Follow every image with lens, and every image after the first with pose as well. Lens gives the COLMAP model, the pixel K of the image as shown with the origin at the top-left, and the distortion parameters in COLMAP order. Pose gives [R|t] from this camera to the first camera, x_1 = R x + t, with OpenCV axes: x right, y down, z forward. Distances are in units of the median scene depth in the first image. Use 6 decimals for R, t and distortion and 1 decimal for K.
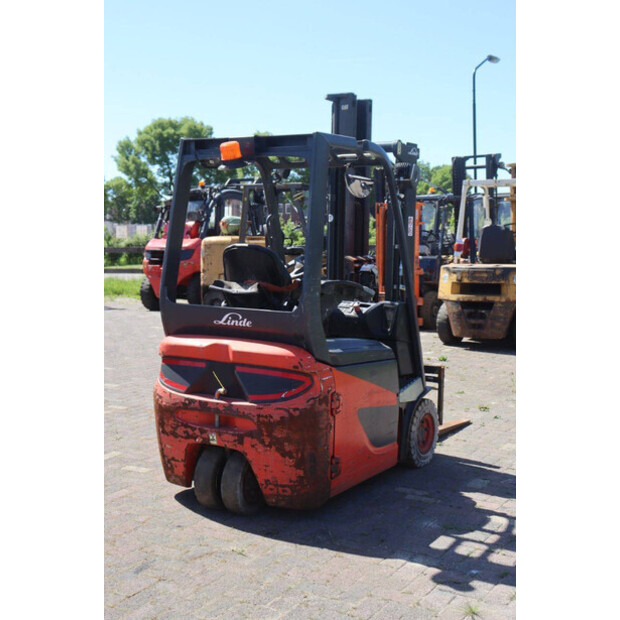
lens RADIAL K [[921.7, 0, 310.0], [0, 921.7, 310.0], [0, 0, 1]] dist [0.116120, 0.050630]
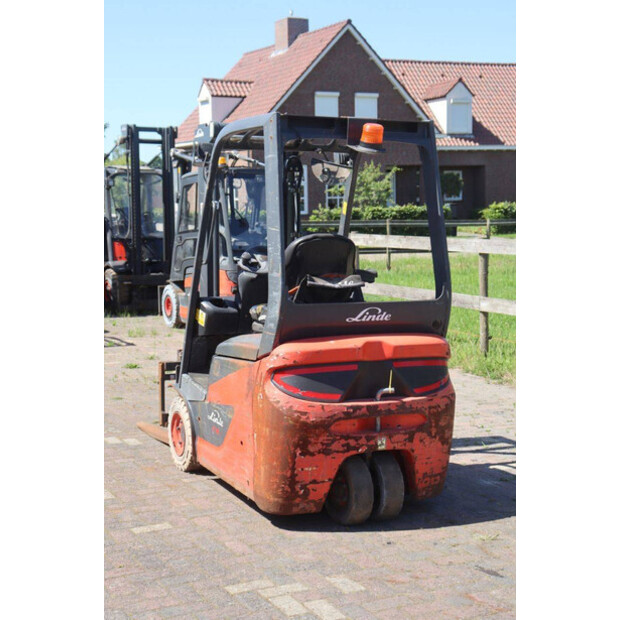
lens RADIAL K [[1047.8, 0, 310.0], [0, 1047.8, 310.0], [0, 0, 1]] dist [0.193014, 0.007751]
pose [[0.543076, -0.084029, 0.835469, -1.011263], [0.083246, 0.995466, 0.046009, -0.048599], [-0.835547, 0.044564, 0.547609, 0.474553]]
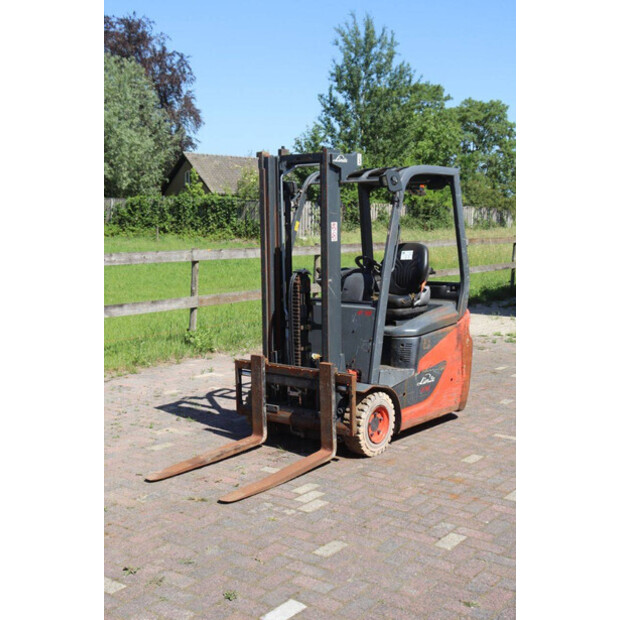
lens RADIAL K [[783.0, 0, 310.1], [0, 783.0, 301.5], [0, 0, 1]] dist [0.011399, 0.042013]
pose [[-0.992861, -0.019857, 0.117611, -0.061001], [0.003471, 0.980816, 0.194904, -0.236106], [-0.119225, 0.193921, -0.973745, 2.378005]]
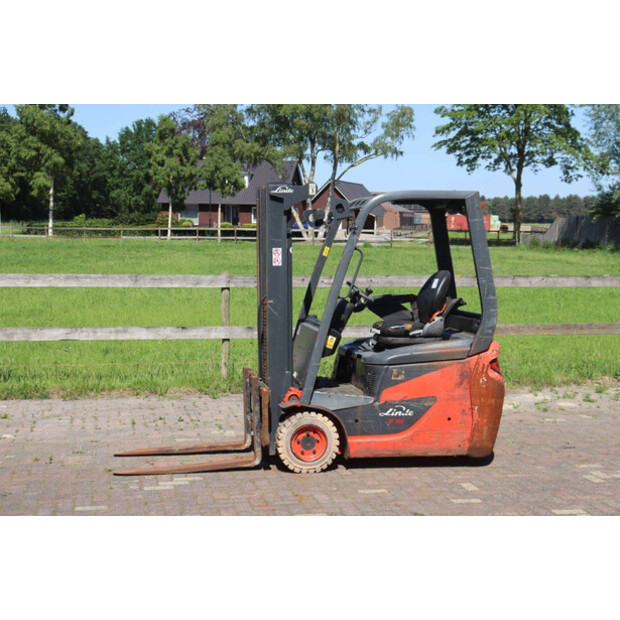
lens RADIAL K [[982.4, 0, 318.1], [0, 982.4, 307.7], [0, 0, 1]] dist [0.134691, 0.186443]
pose [[-0.666326, -0.062583, 0.743030, -1.093748], [0.059605, 0.988813, 0.136737, -0.241656], [-0.743275, 0.135400, -0.655141, 2.229318]]
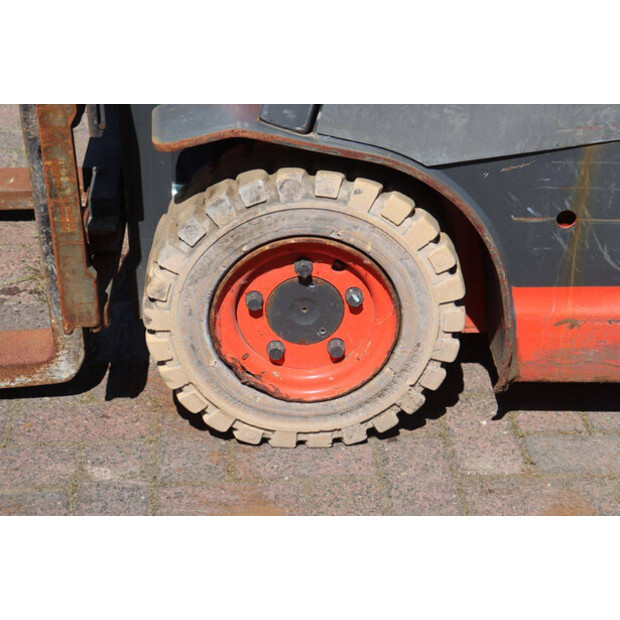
lens RADIAL K [[1473.7, 0, 310.0], [0, 1473.7, 310.0], [0, 0, 1]] dist [0.423576, 0.464986]
pose [[-0.546055, -0.424611, 0.722170, -0.331544], [0.071223, 0.835385, 0.545031, -0.080971], [-0.834716, 0.349052, -0.425924, 1.501328]]
